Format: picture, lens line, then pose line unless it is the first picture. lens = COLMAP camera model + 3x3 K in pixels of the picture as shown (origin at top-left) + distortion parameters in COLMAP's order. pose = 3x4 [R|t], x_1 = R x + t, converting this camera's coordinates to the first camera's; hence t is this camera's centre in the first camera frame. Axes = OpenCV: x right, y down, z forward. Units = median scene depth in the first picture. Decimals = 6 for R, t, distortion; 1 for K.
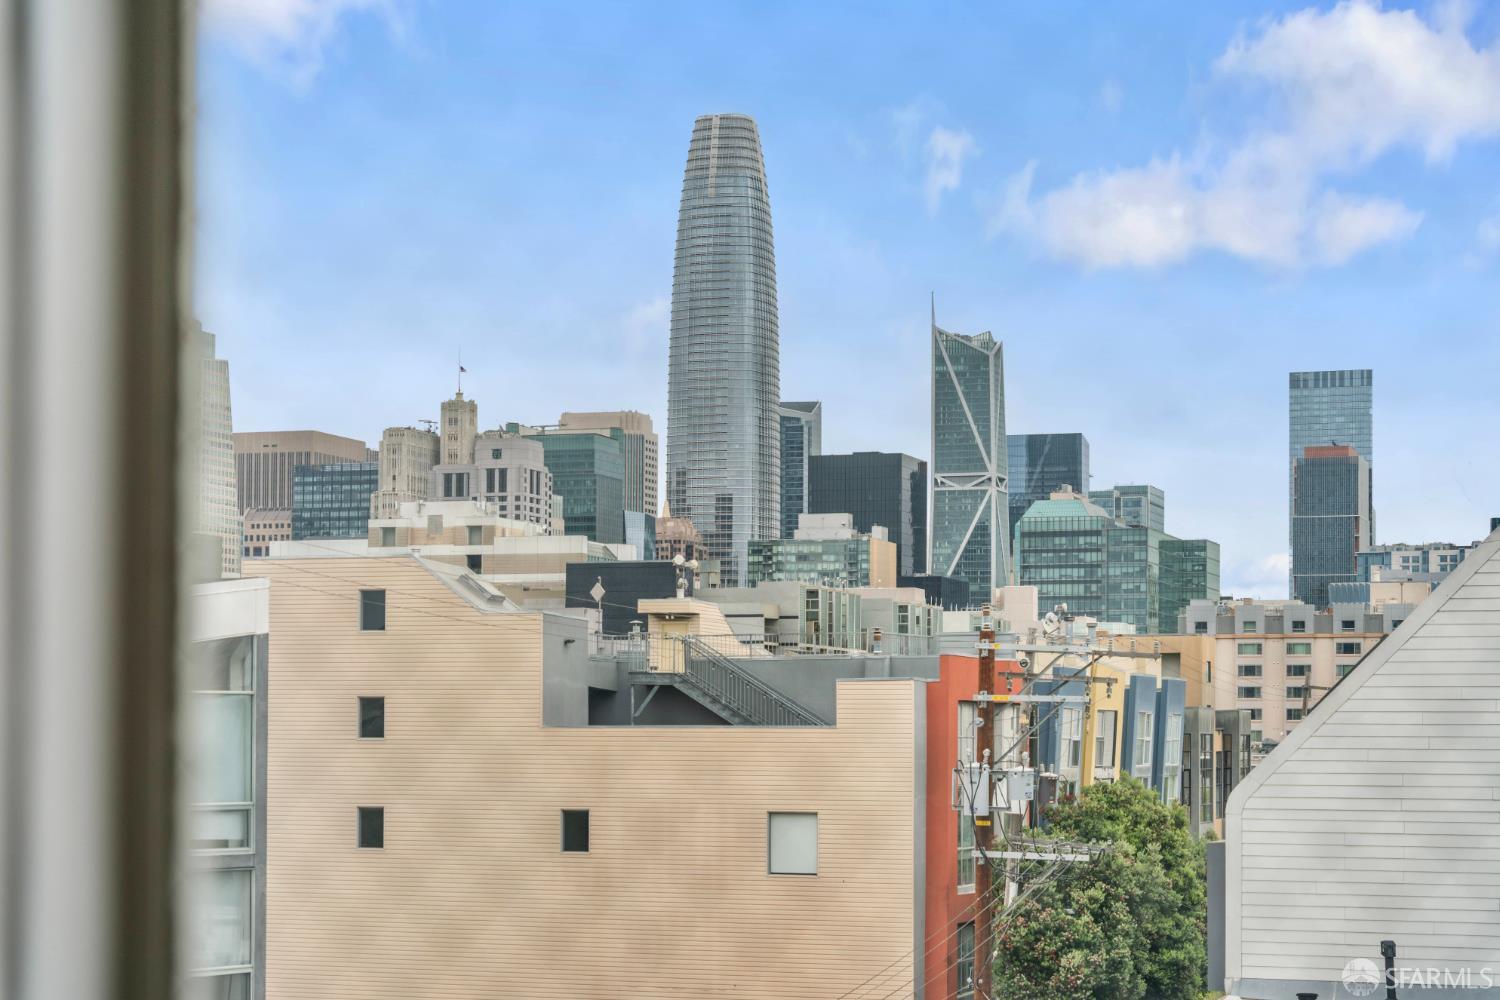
lens RADIAL K [[2780.1, 0, 755.6], [0, 2780.1, 505.7], [0, 0, 1]] dist [0.027471, 0.000000]
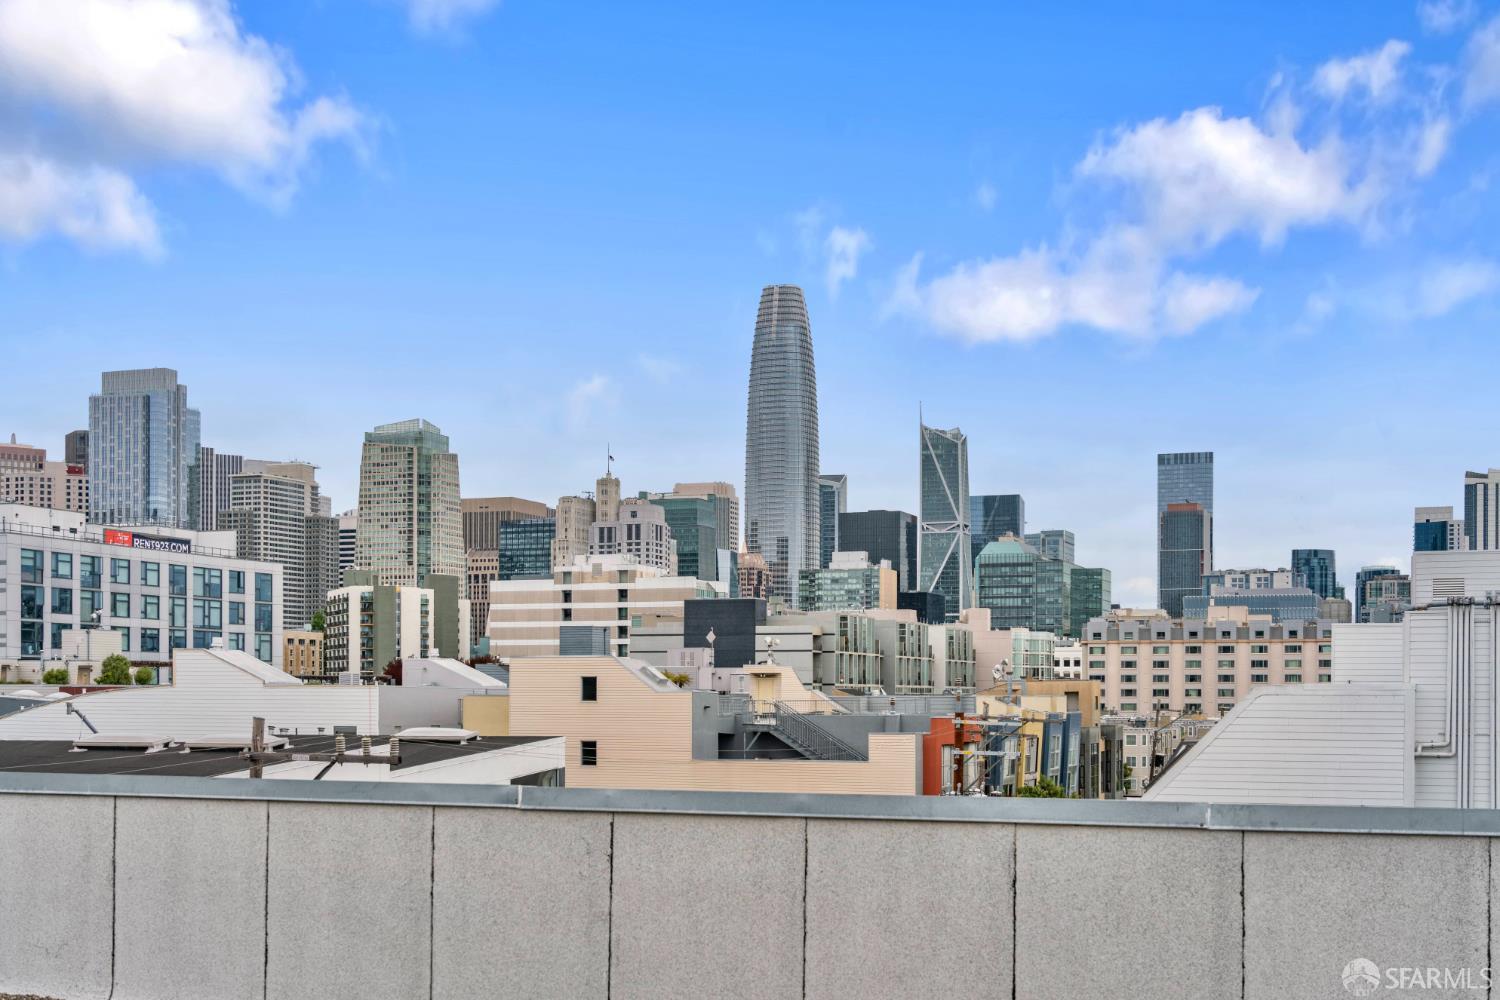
lens RADIAL K [[2045.4, 0, 743.1], [0, 2045.4, 498.0], [0, 0, 1]] dist [0.000412, 0.000000]
pose [[0.999802, -0.003134, -0.019675, -0.011030], [0.003698, 0.999582, 0.028680, -0.058235], [0.019577, -0.028747, 0.999395, -0.113593]]
